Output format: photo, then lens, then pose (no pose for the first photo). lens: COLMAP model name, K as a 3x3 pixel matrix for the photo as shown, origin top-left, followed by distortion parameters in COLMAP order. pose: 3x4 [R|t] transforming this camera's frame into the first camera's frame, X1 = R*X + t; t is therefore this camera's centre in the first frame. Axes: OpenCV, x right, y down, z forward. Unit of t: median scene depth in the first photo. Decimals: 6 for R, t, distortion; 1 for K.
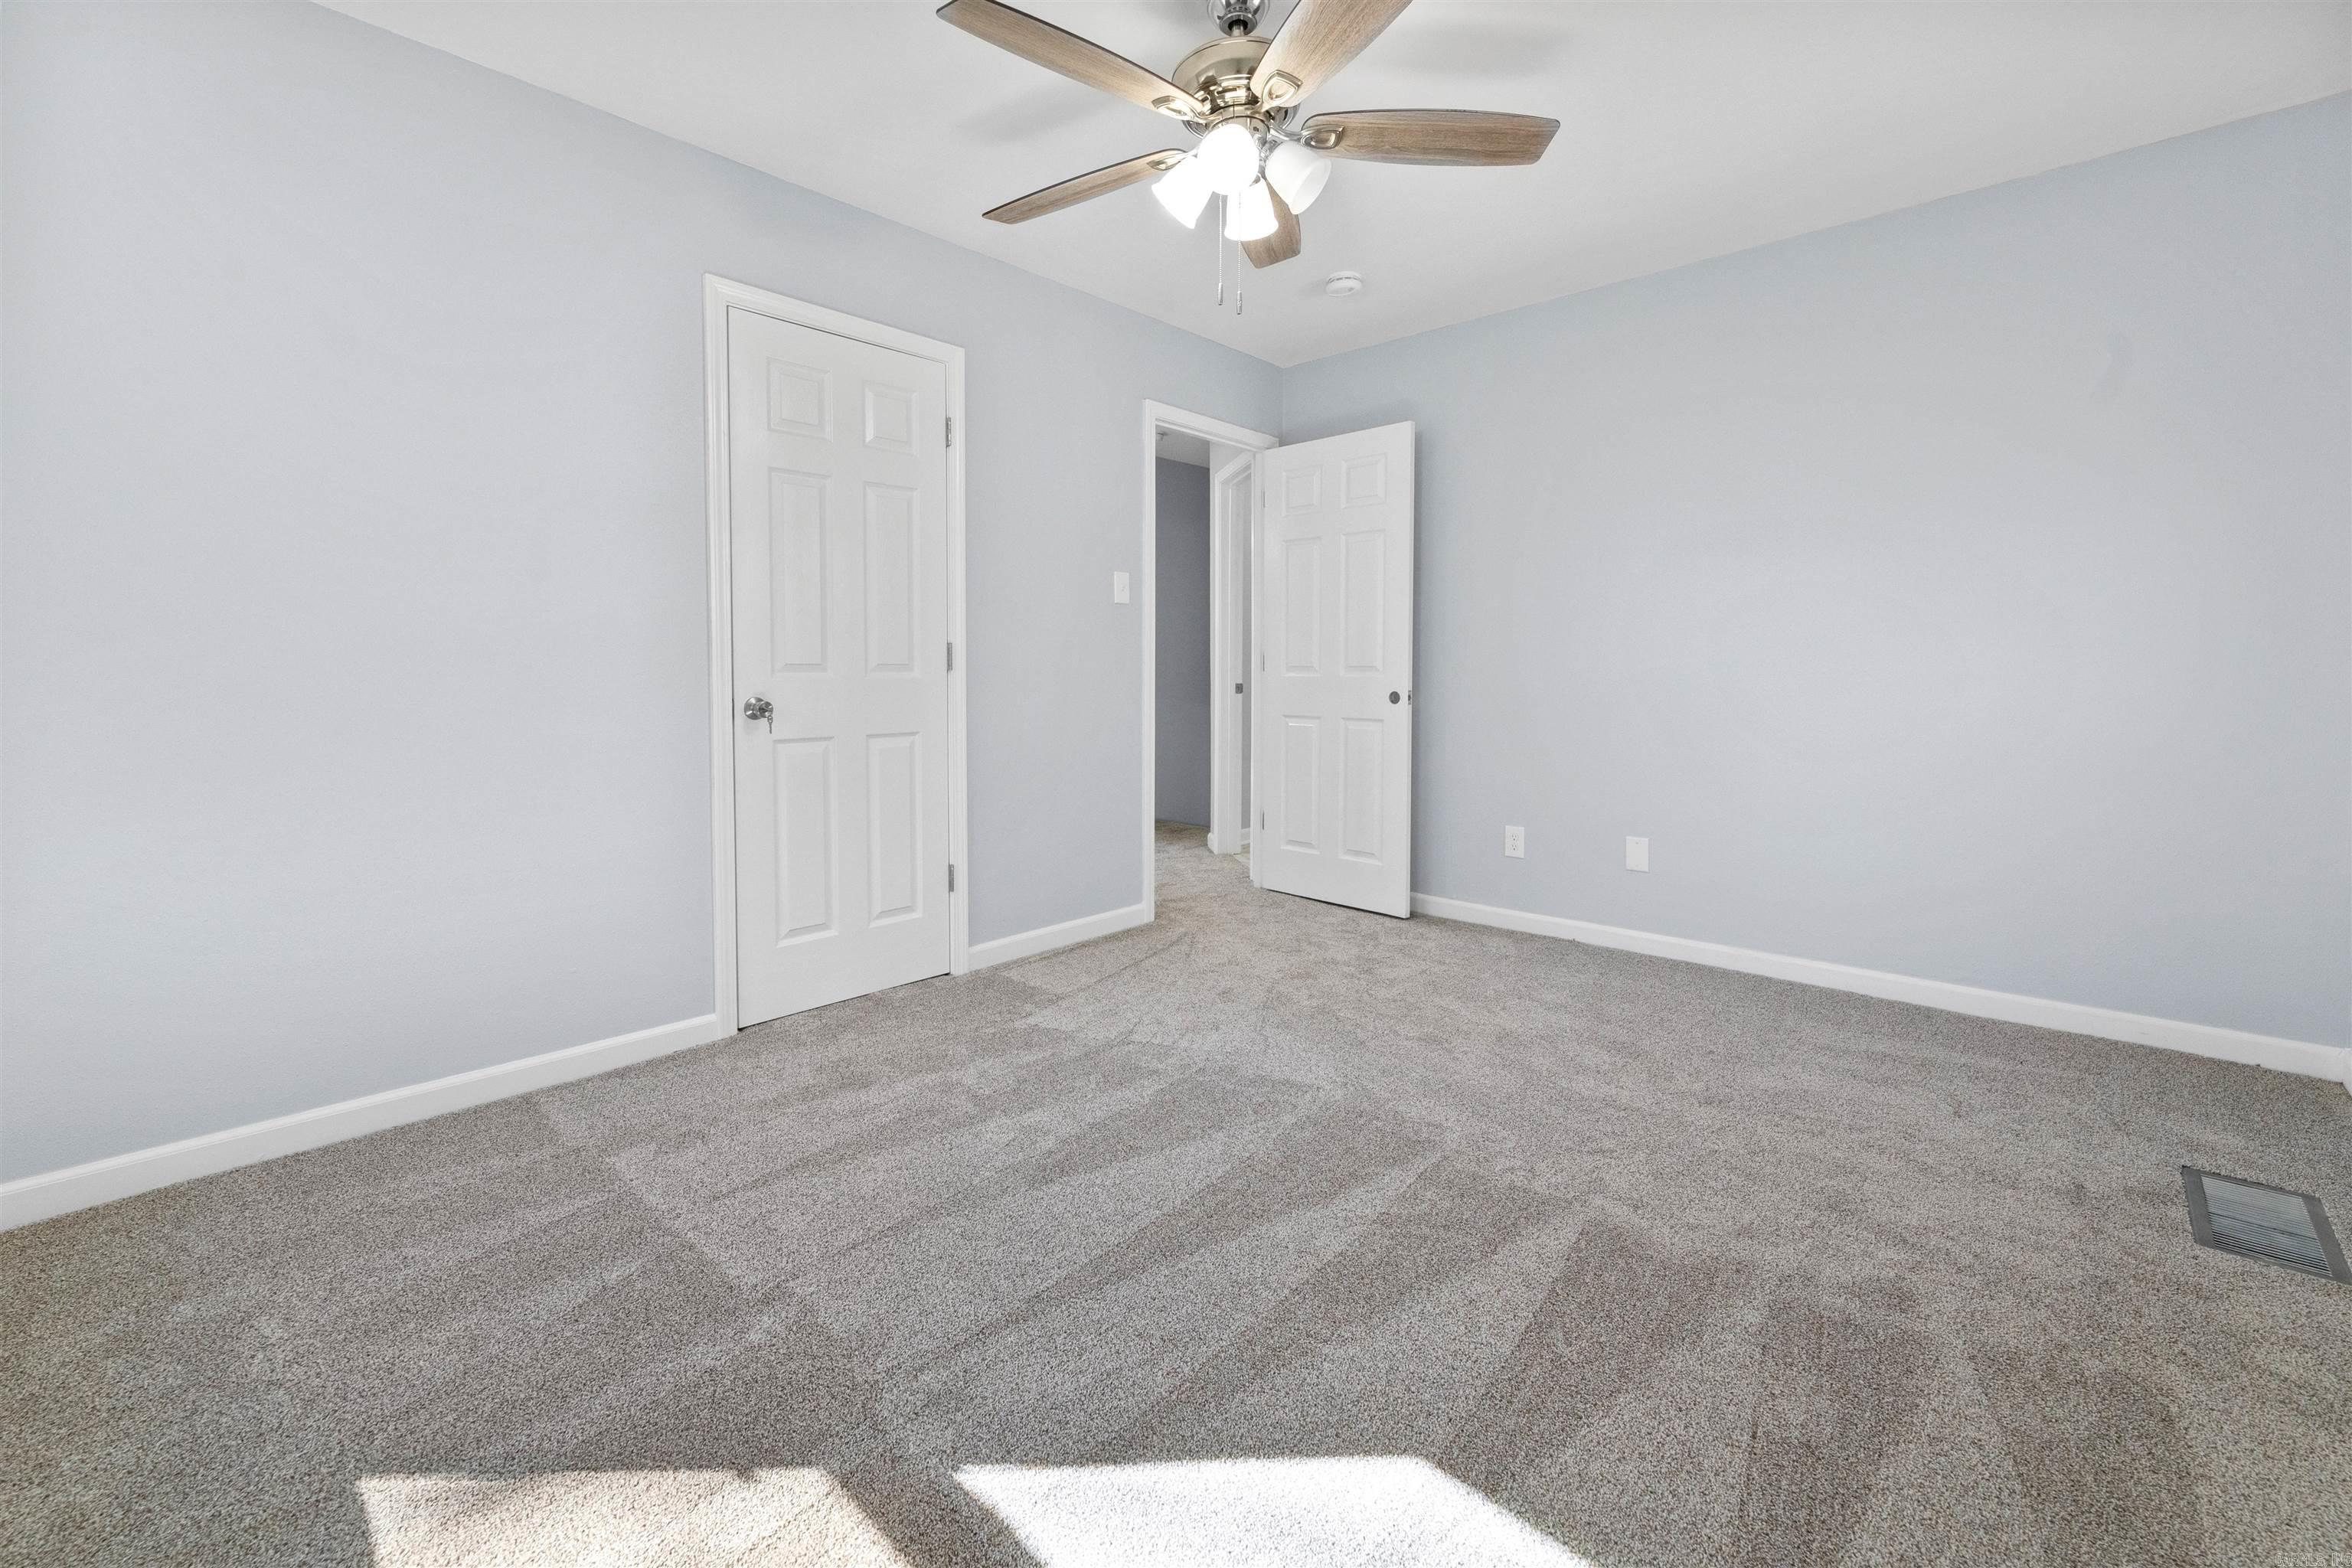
lens RADIAL K [[982.3, 0, 1169.2], [0, 982.3, 712.0], [0, 0, 1]] dist [0.000835, -0.000595]
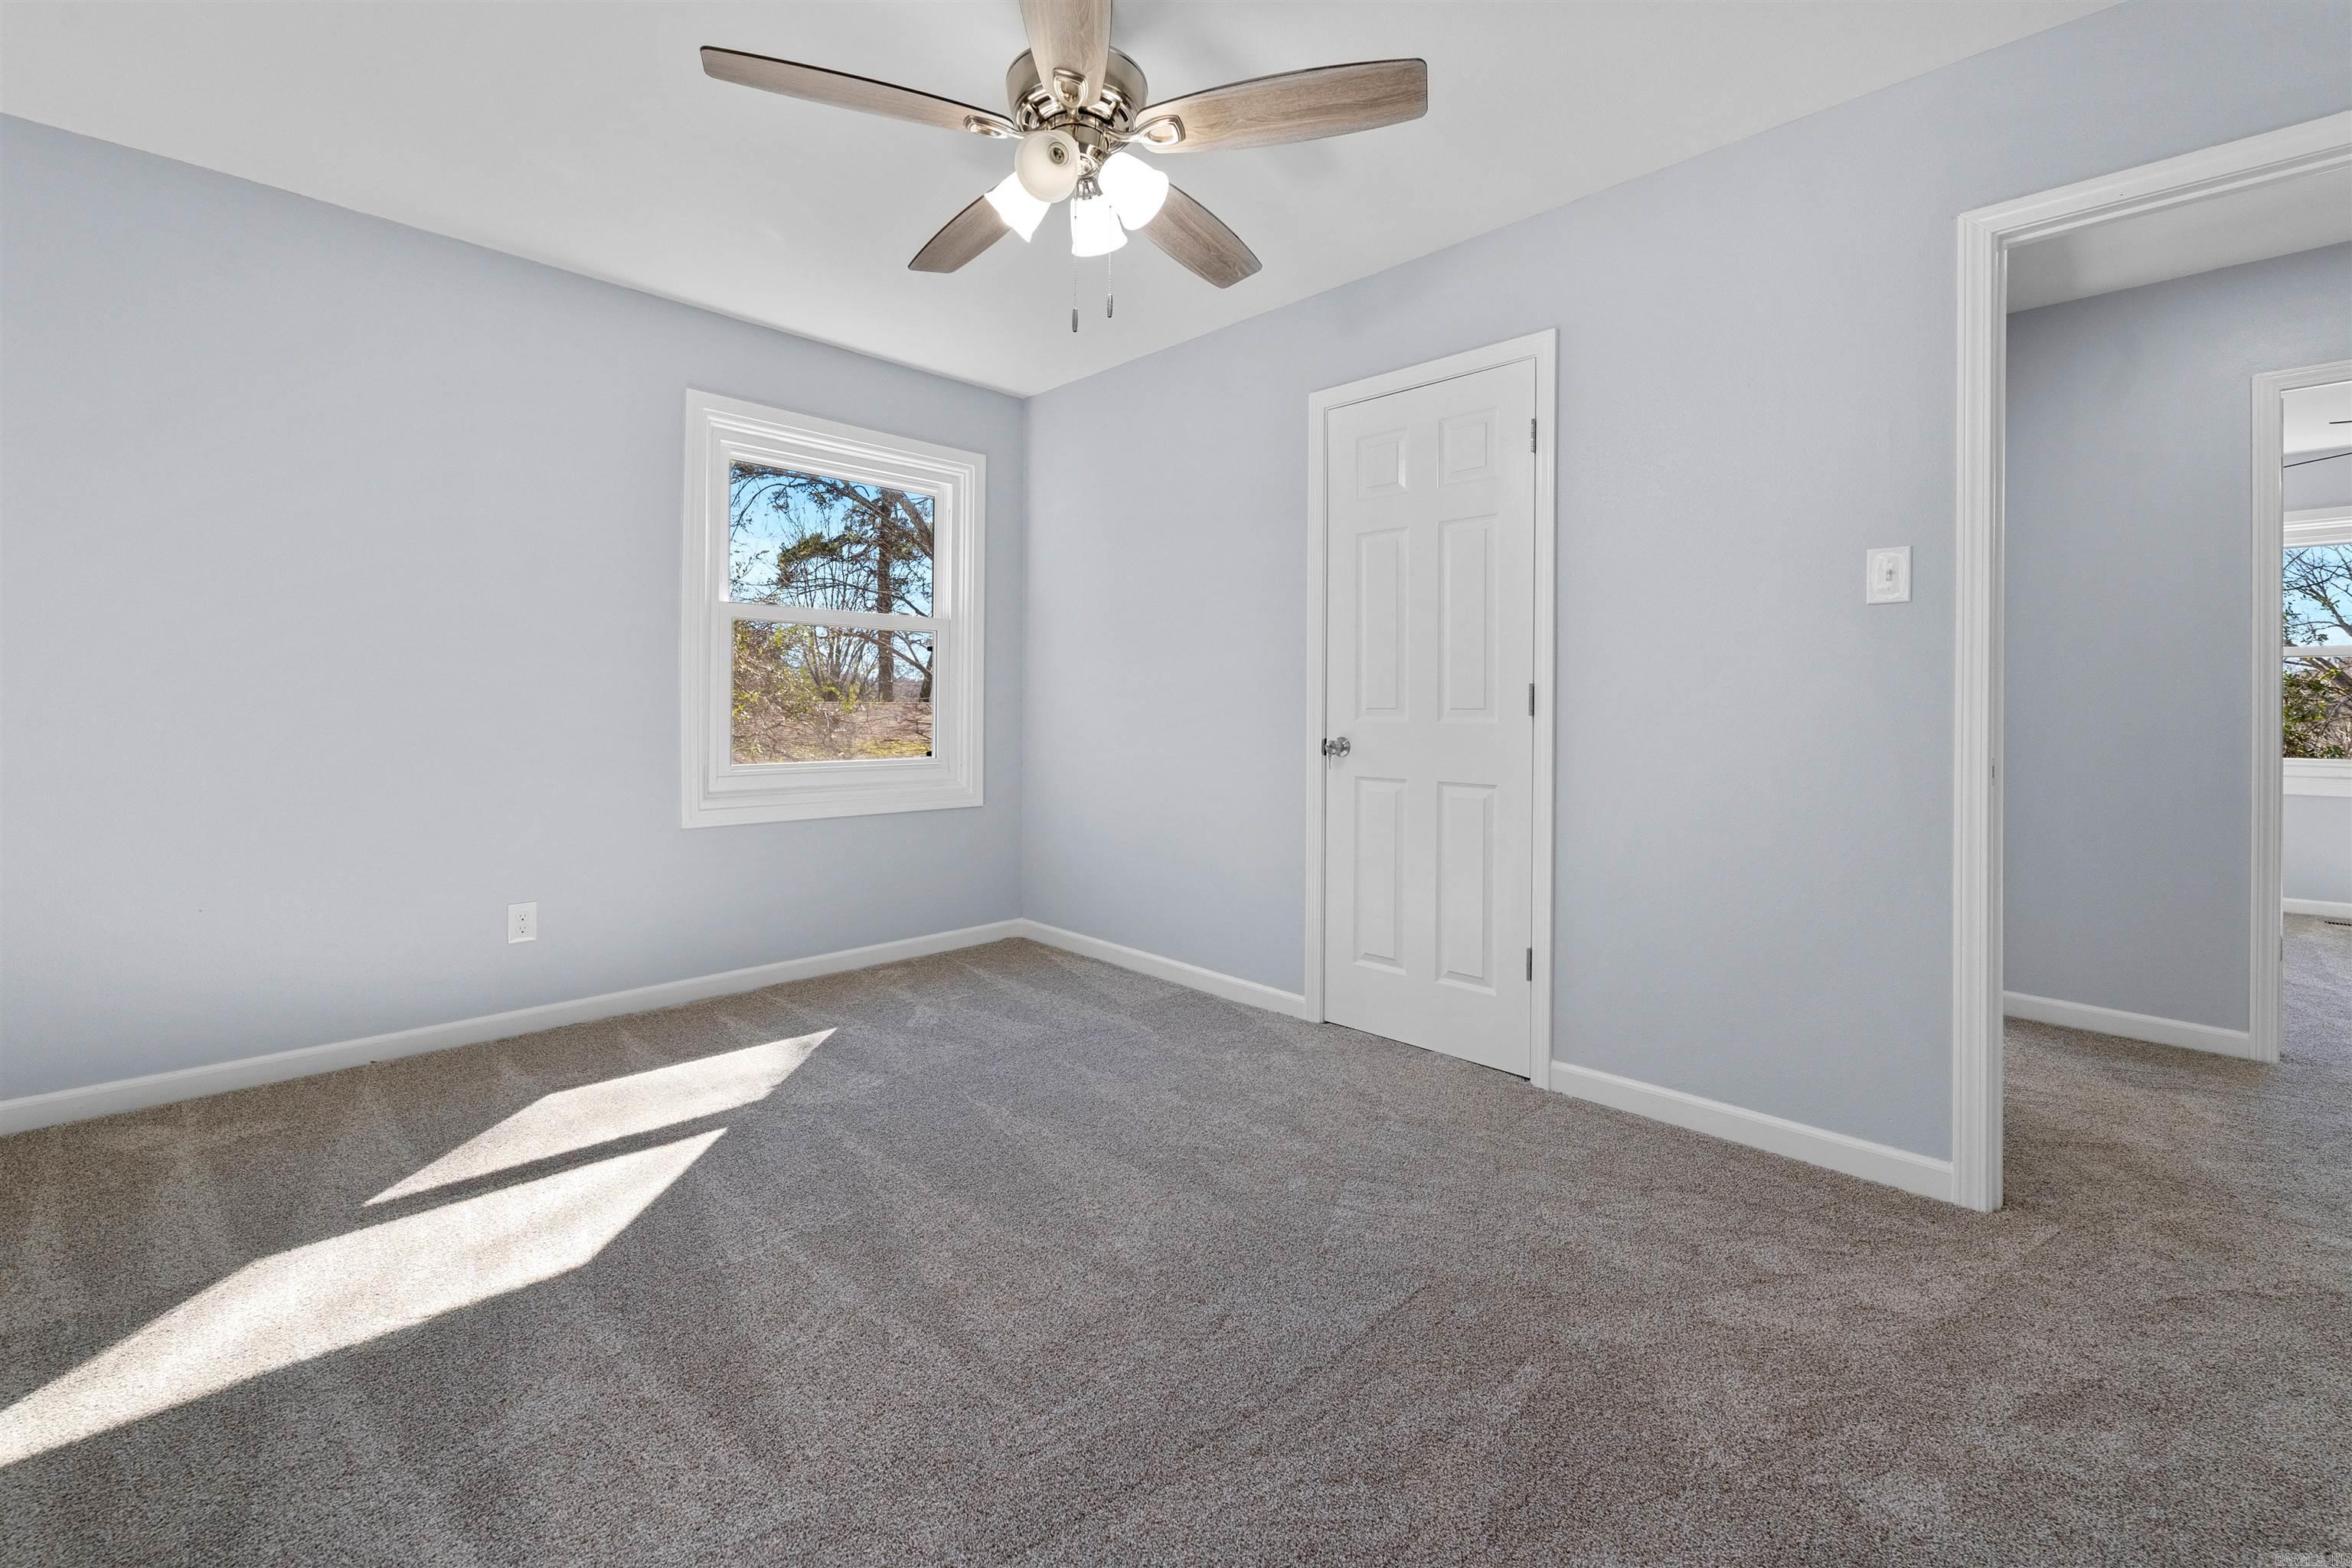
lens RADIAL K [[982.3, 0, 1169.2], [0, 982.3, 712.0], [0, 0, 1]] dist [0.000835, -0.000595]
pose [[-0.042172, -0.000100, -0.999110, 0.667072], [-0.054540, 0.998509, 0.002202, -0.032802], [0.997621, 0.054585, -0.042115, 0.769471]]
